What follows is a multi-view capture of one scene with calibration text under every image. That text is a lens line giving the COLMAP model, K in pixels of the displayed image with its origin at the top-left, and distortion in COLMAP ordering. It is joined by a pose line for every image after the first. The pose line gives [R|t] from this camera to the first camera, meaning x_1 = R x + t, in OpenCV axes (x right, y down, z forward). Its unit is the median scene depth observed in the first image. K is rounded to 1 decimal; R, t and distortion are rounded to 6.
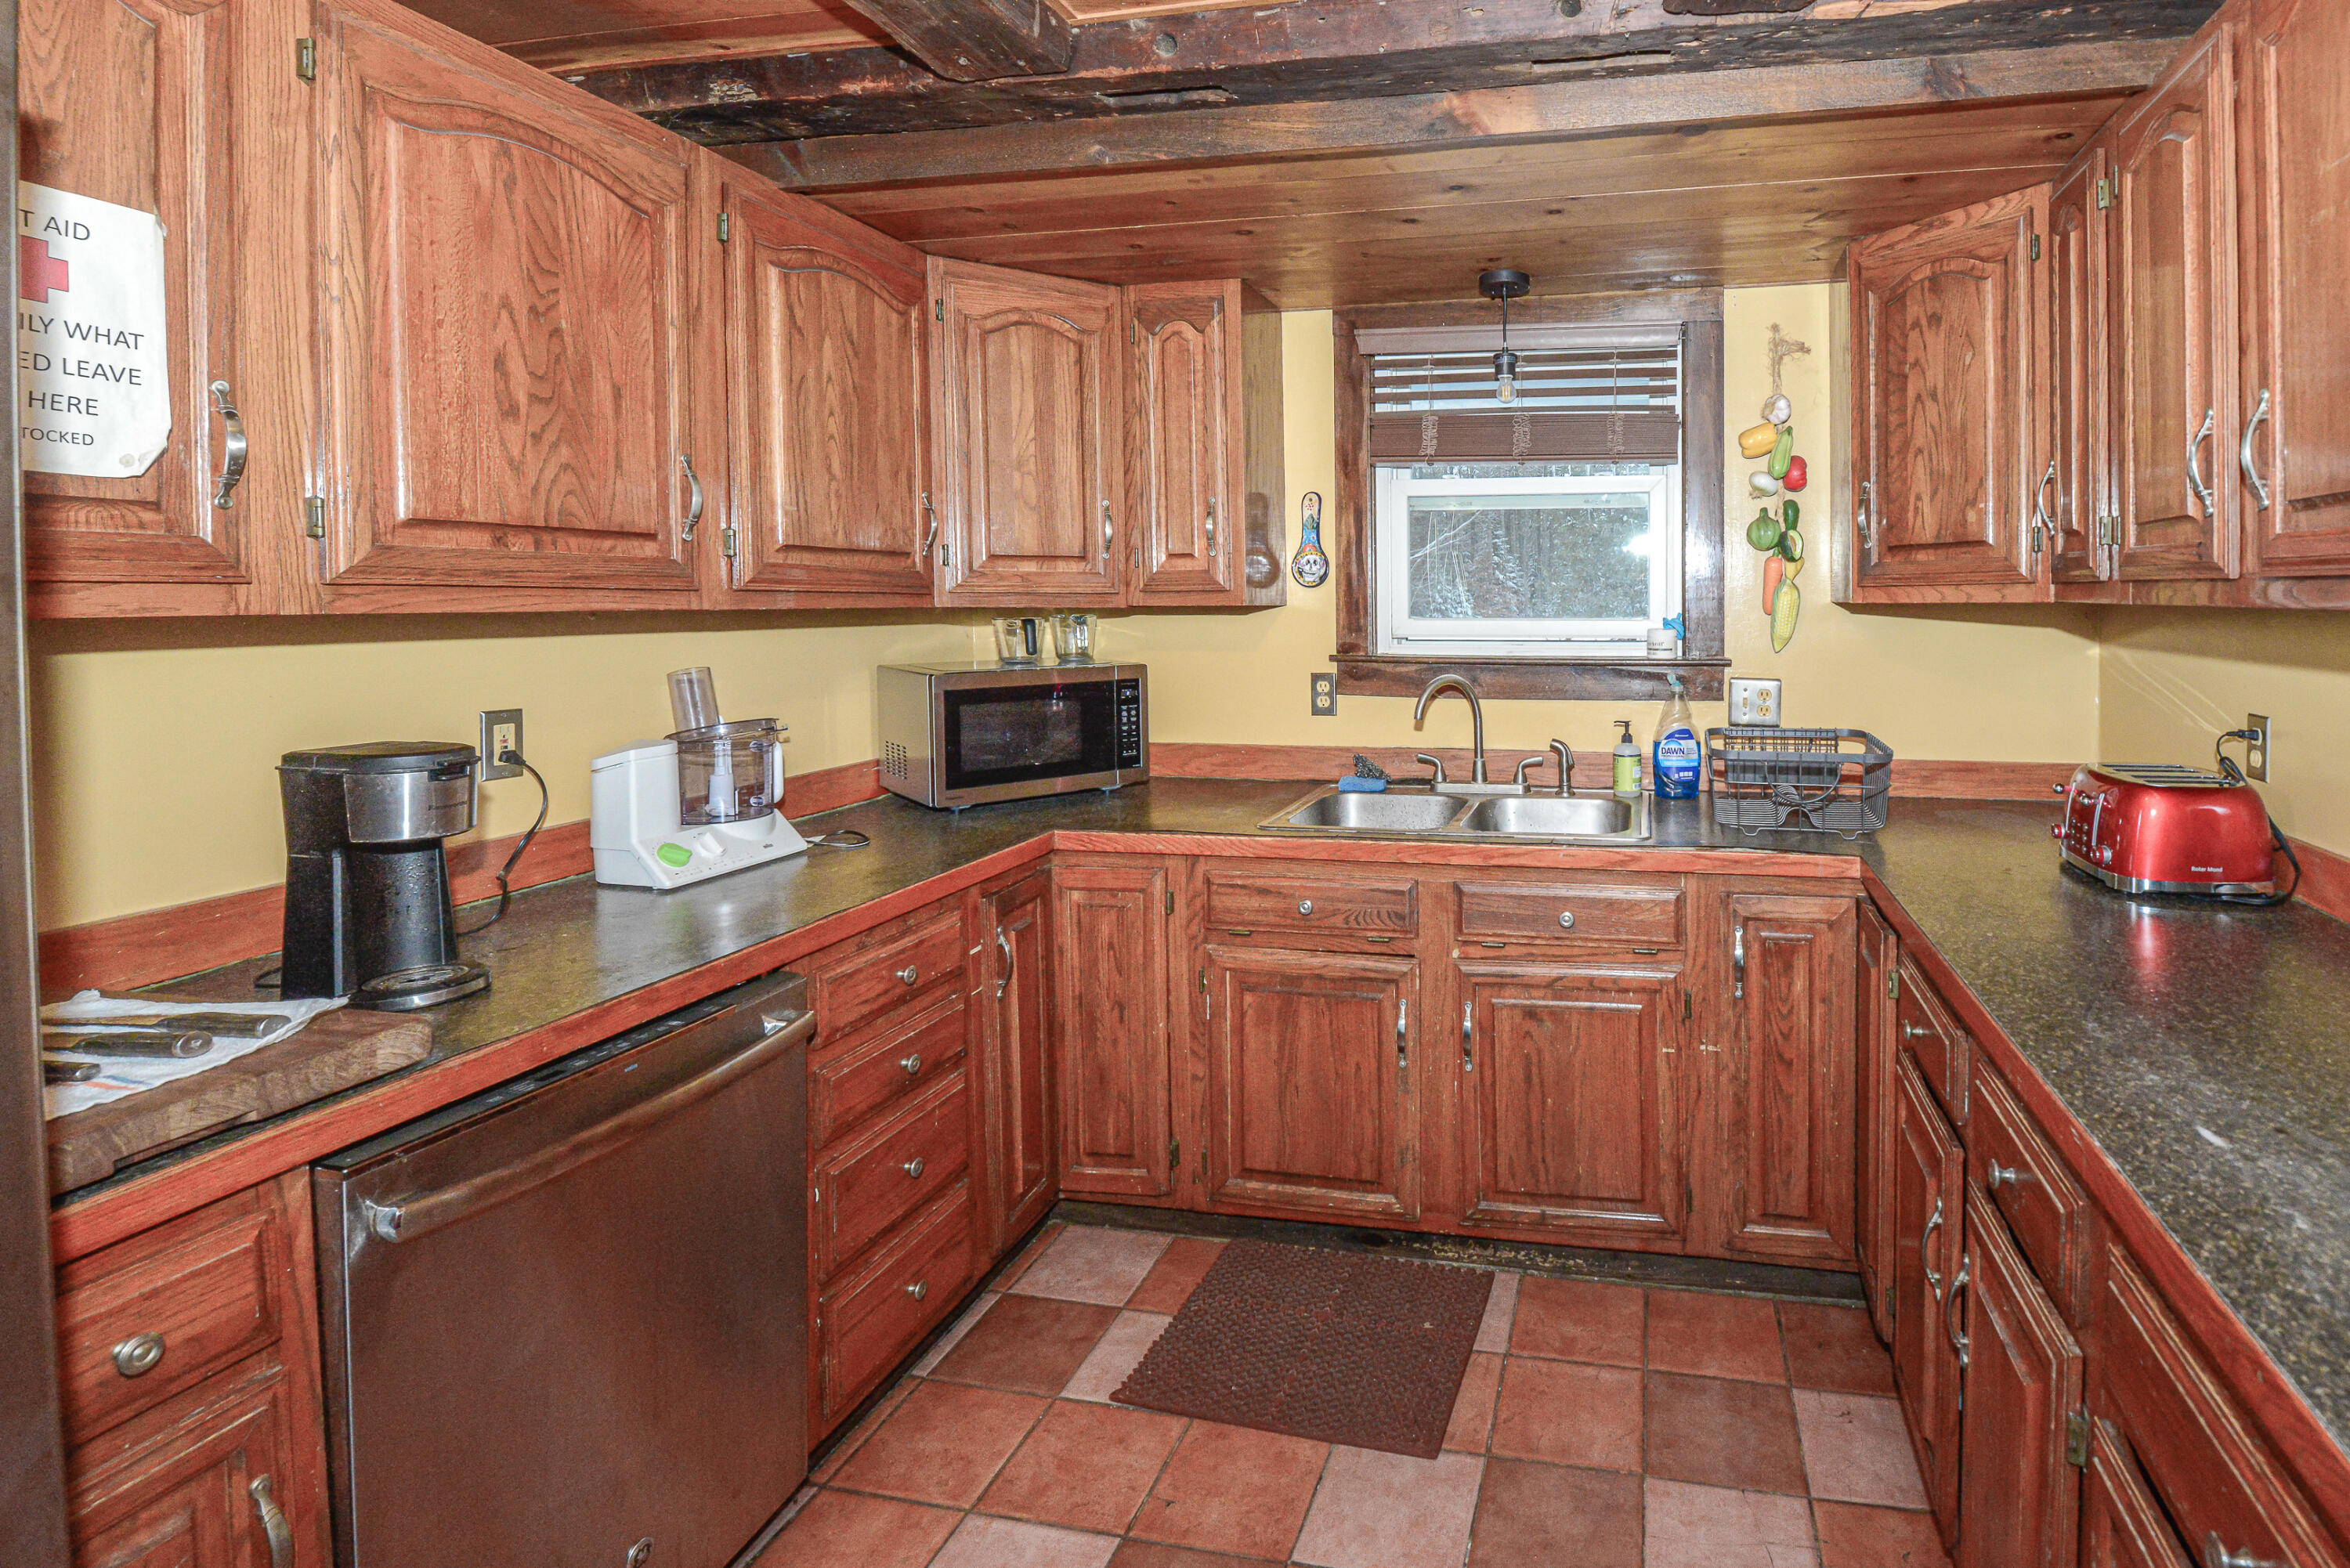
lens RADIAL K [[1440.6, 0, 1176.0], [0, 1440.6, 657.3], [0, 0, 1]] dist [-0.004589, -0.002154]
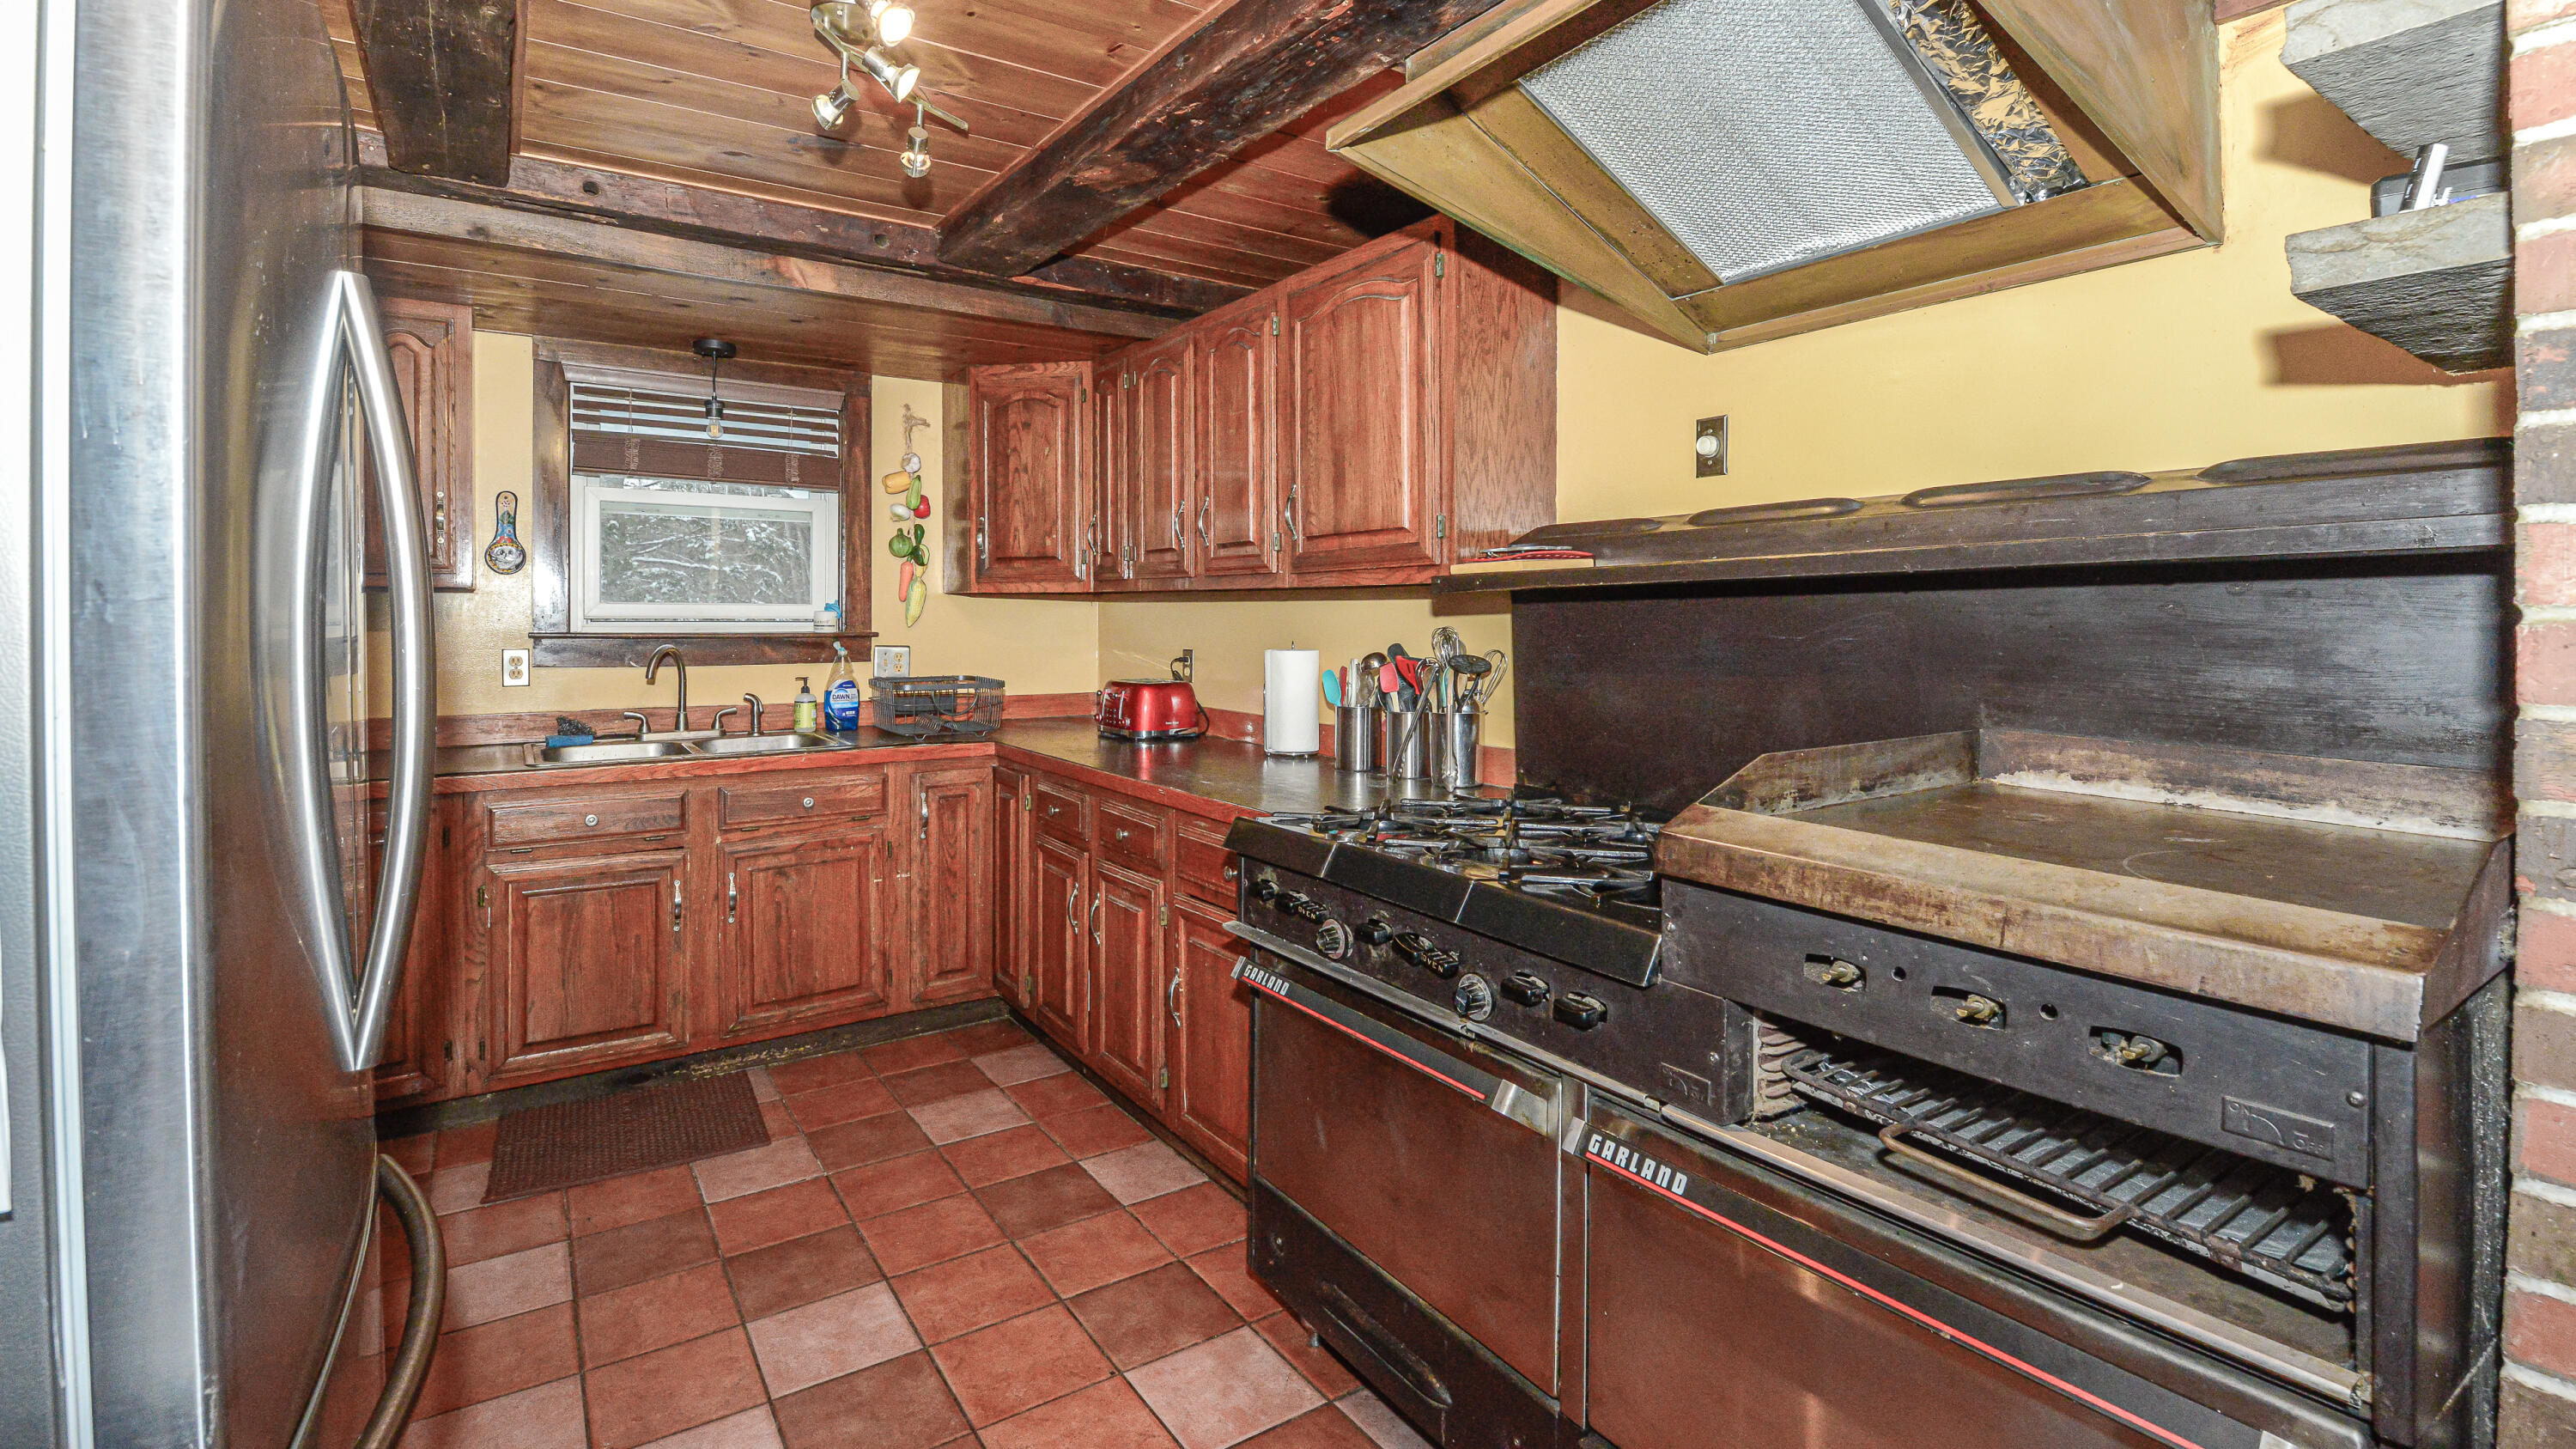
lens RADIAL K [[1169.0, 0, 1290.0], [0, 1169.0, 629.2], [0, 0, 1]] dist [0.000003, -0.000001]
pose [[0.719273, -0.000322, 0.694728, -0.191827], [0.010222, 0.999897, -0.010120, 0.021109], [-0.694653, 0.014381, 0.719201, -0.188690]]
